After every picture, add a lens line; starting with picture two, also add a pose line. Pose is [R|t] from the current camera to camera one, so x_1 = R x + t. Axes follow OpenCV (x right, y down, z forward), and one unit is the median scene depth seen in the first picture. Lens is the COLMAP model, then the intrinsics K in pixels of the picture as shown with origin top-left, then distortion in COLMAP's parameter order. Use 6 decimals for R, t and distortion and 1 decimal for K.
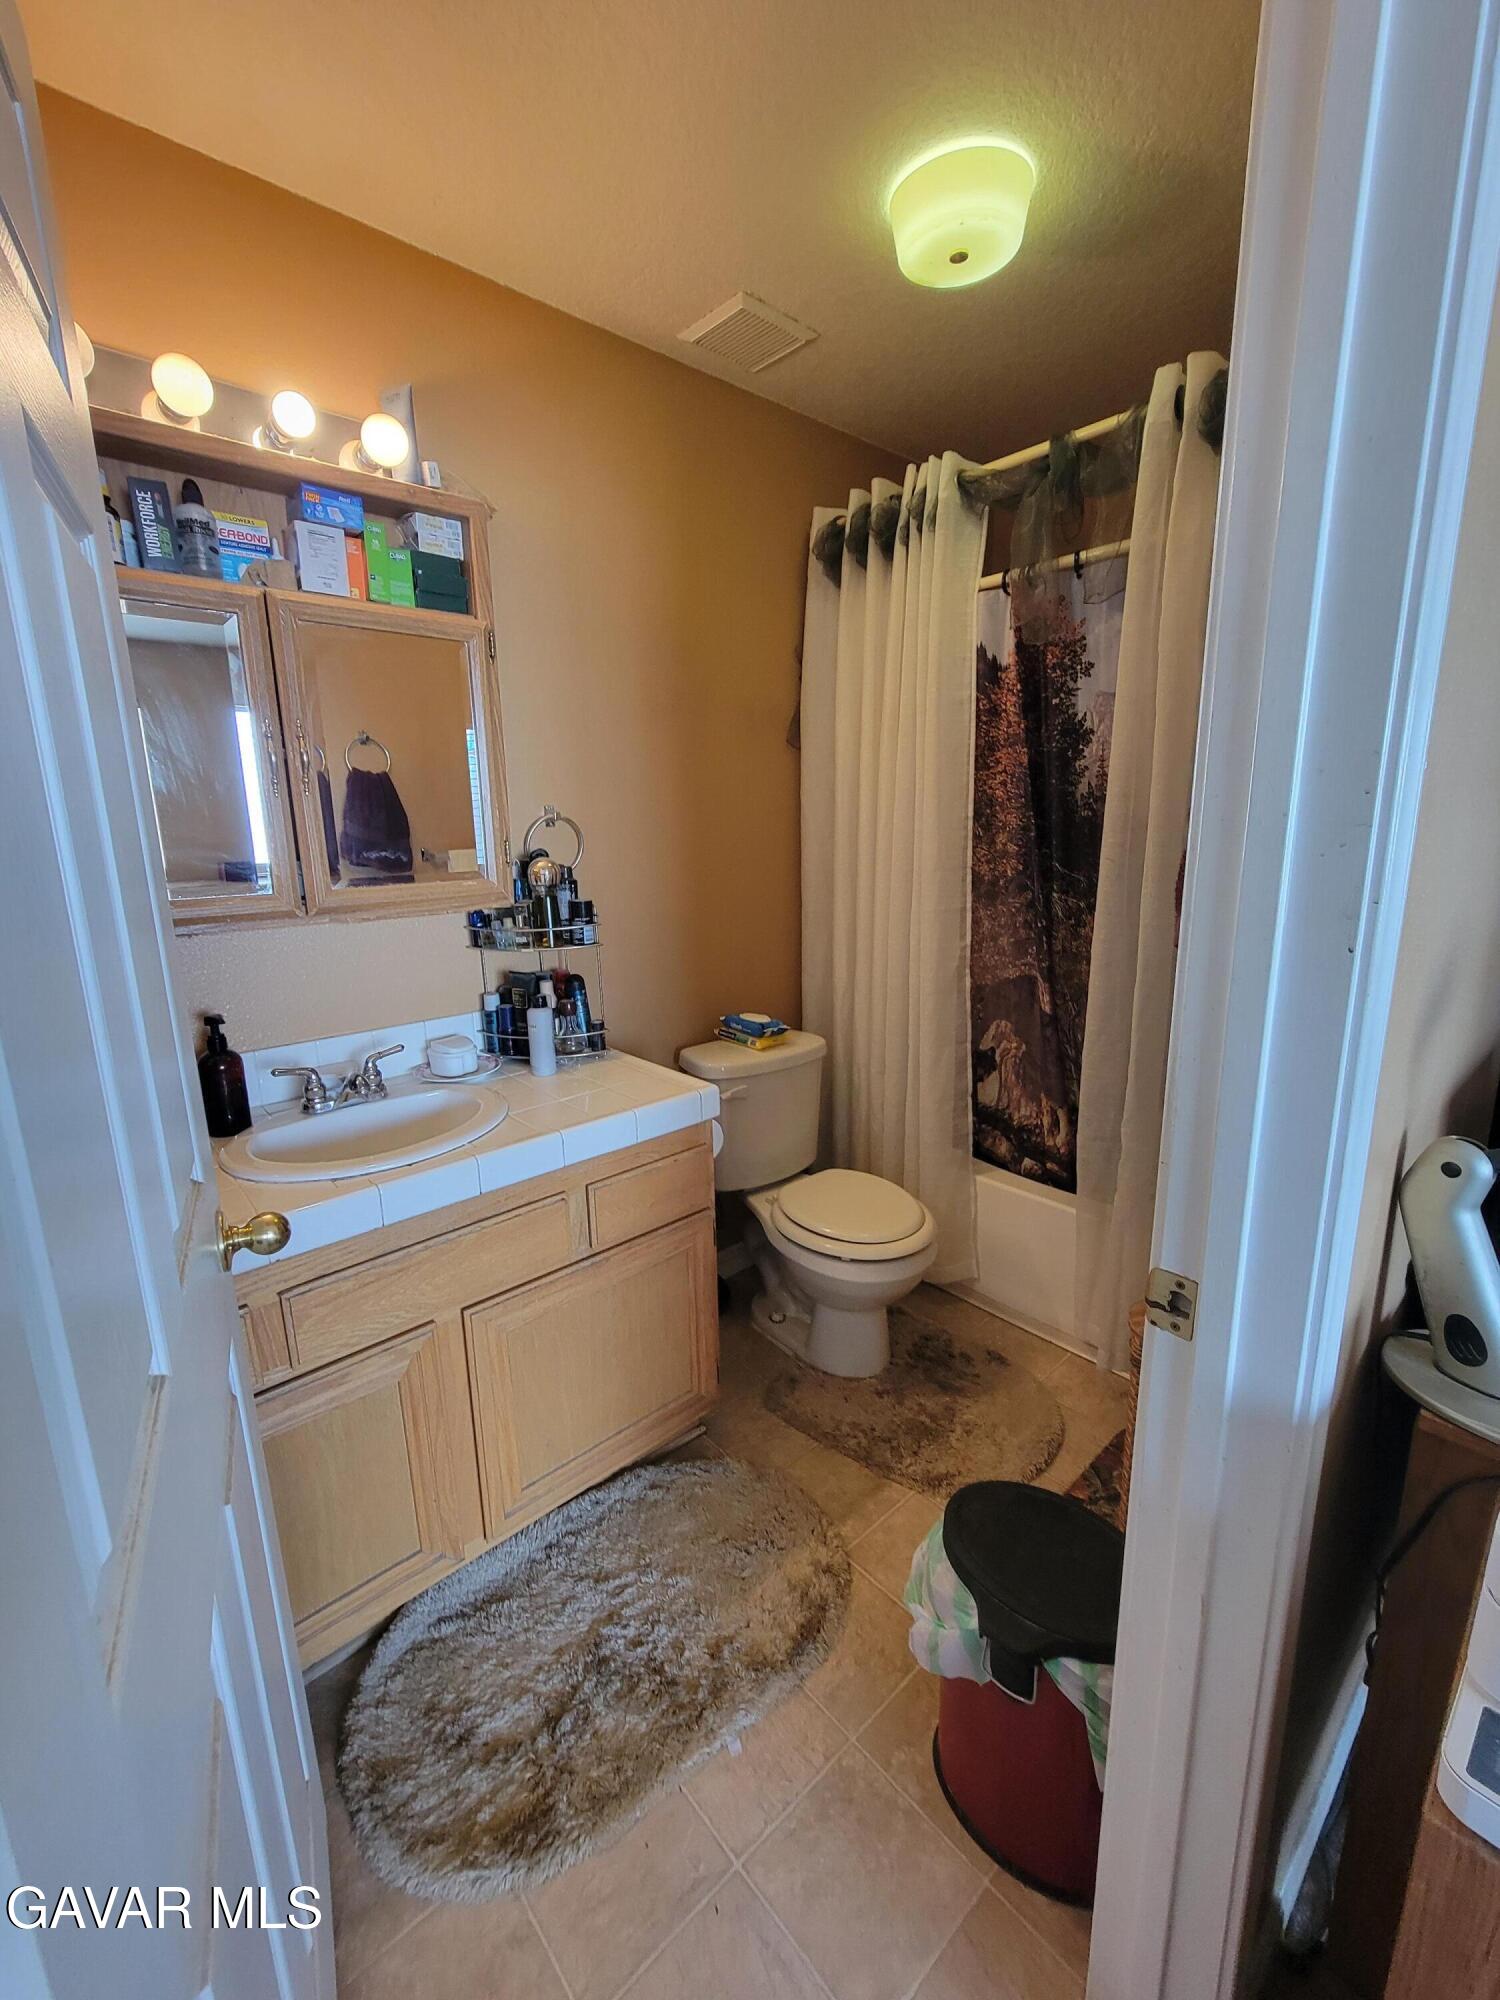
lens RADIAL K [[814.6, 0, 750.0], [0, 814.6, 1000.0], [0, 0, 1]] dist [0.000142, 0.000300]
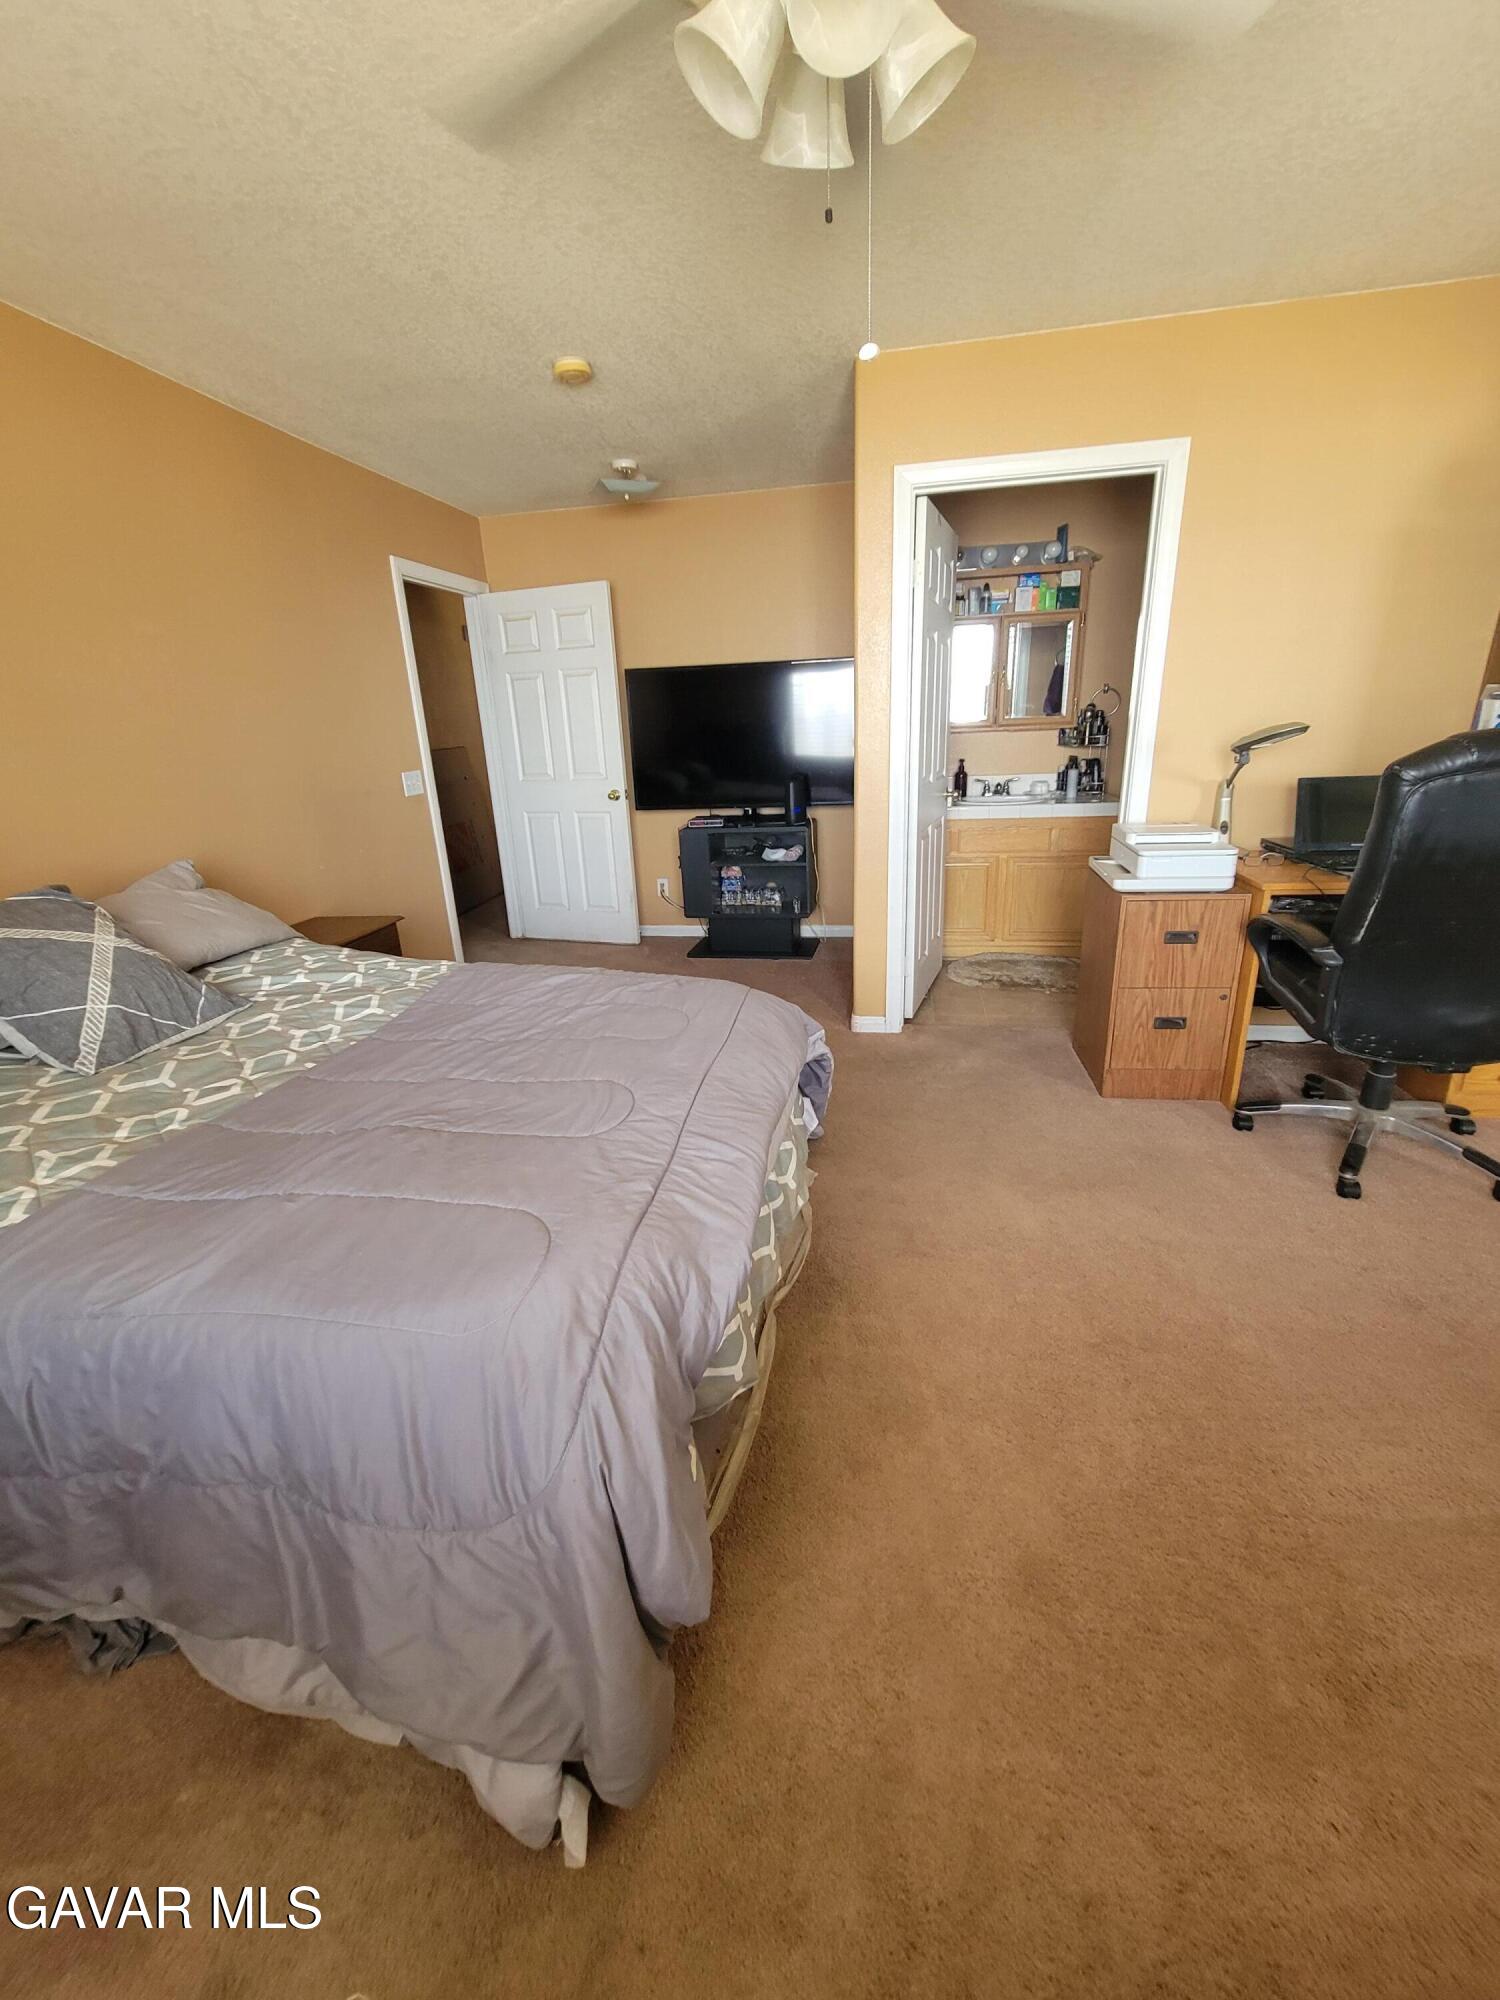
lens RADIAL K [[817.4, 0, 750.3], [0, 817.4, 992.6], [0, 0, 1]] dist [-0.000942, -0.000740]
pose [[0.595529, 0.257440, -0.760967, 1.223640], [-0.140474, 0.966038, 0.216882, 0.264213], [0.790957, -0.022264, 0.611467, -1.314504]]
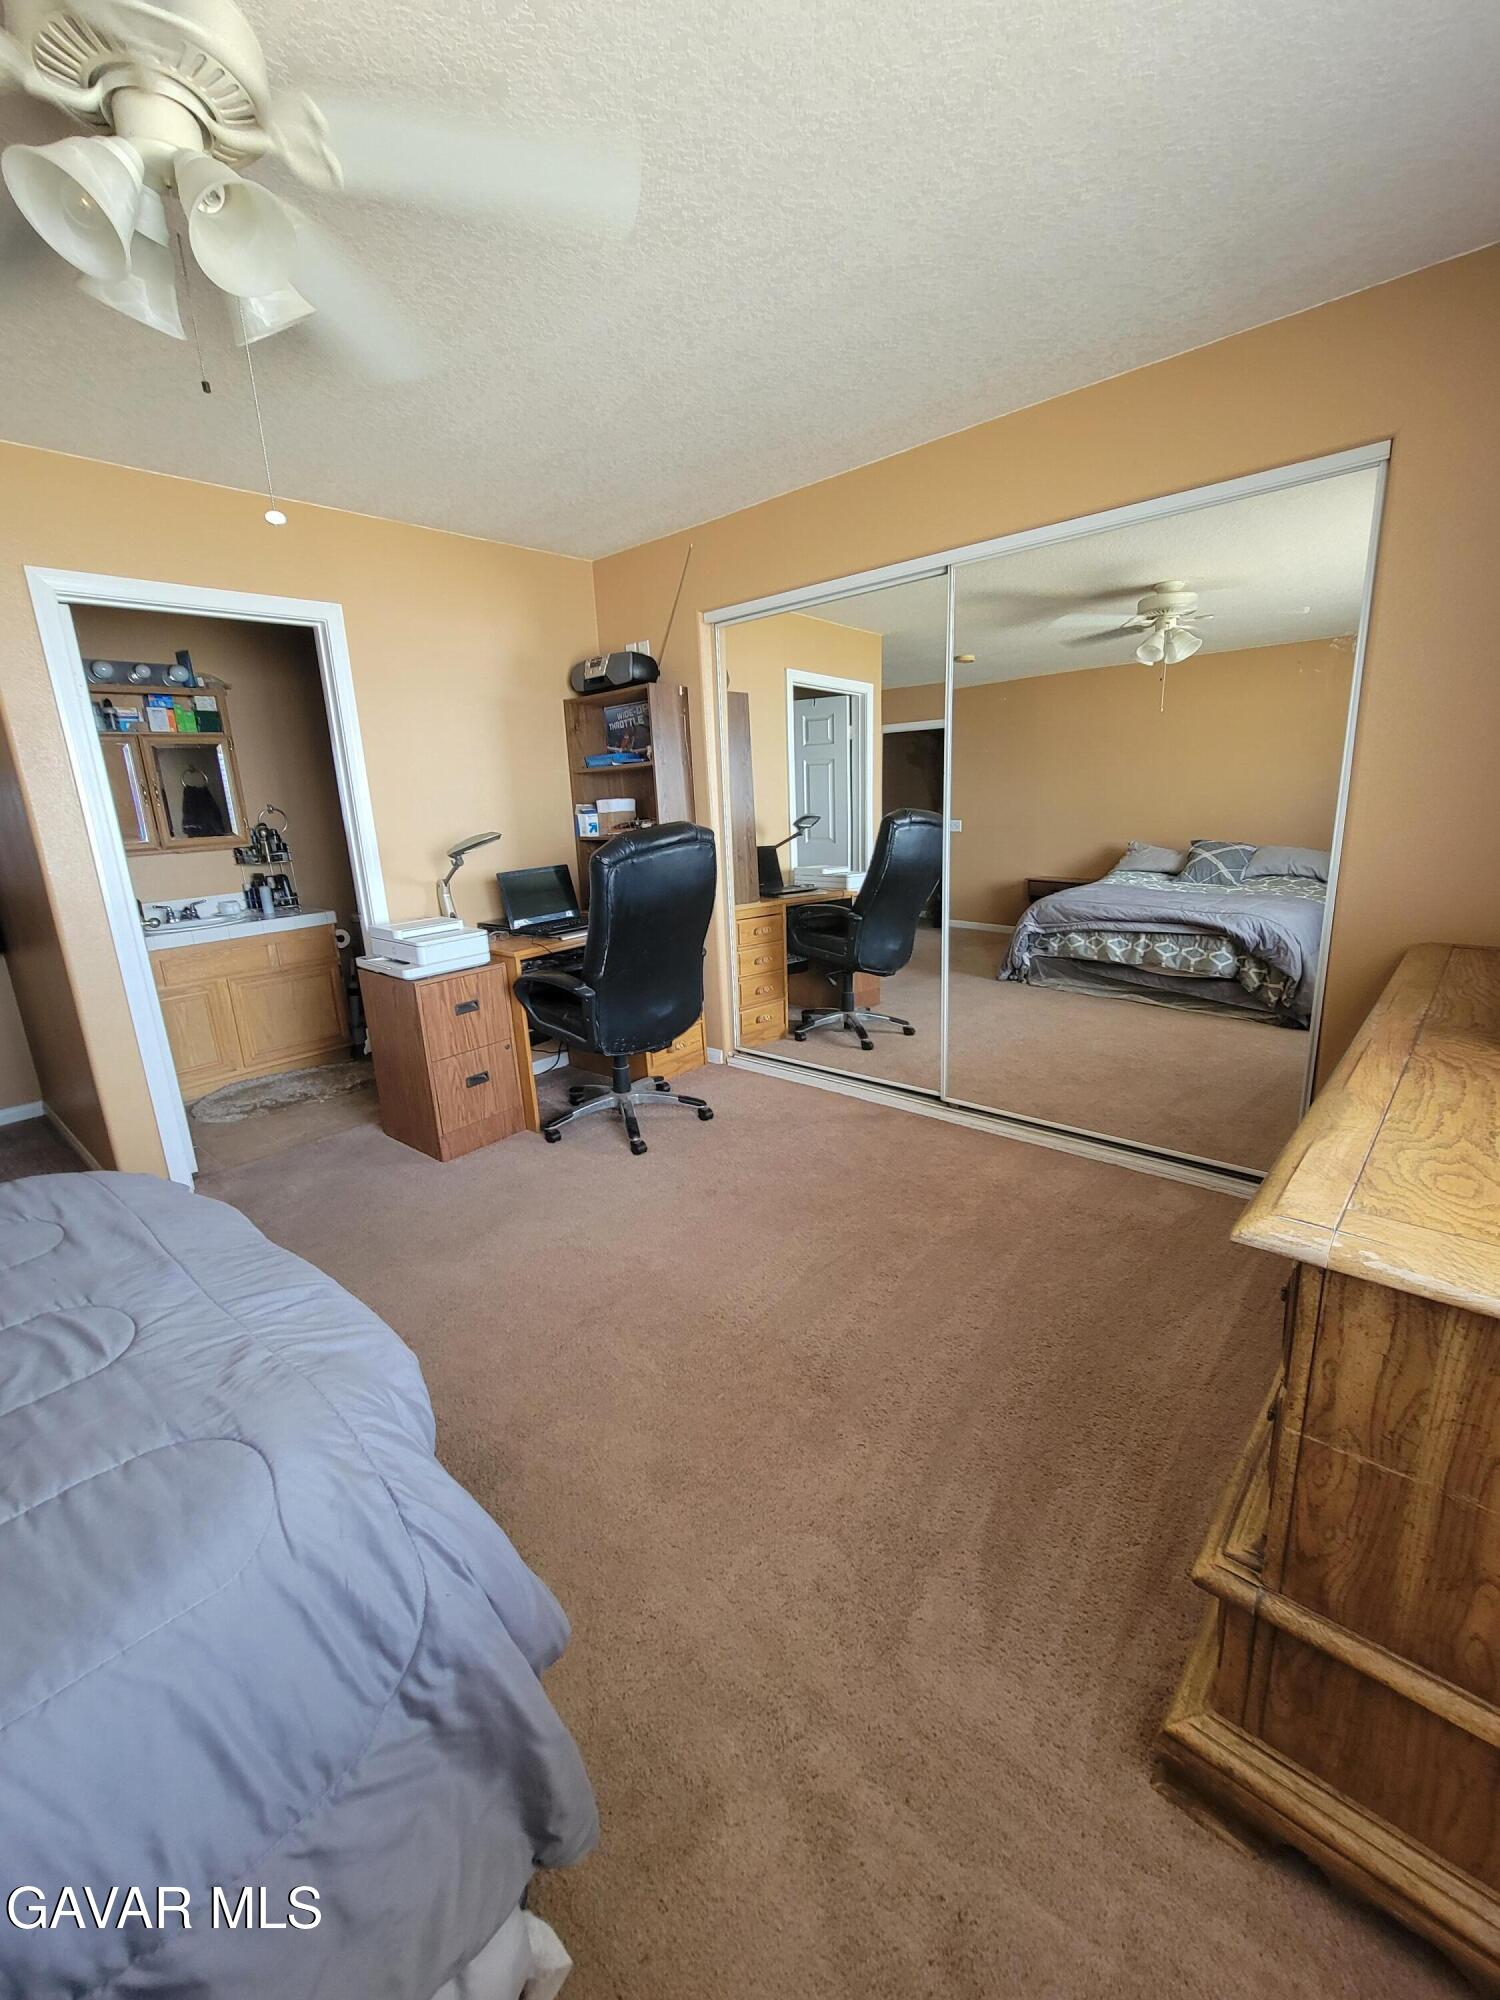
lens RADIAL K [[815.4, 0, 738.7], [0, 815.4, 995.4], [0, 0, 1]] dist [-0.004136, 0.000006]
pose [[0.996457, -0.046171, 0.070291, 0.996779], [0.043759, 0.998412, 0.035475, 0.316989], [-0.071817, -0.032273, 0.996896, -1.595853]]
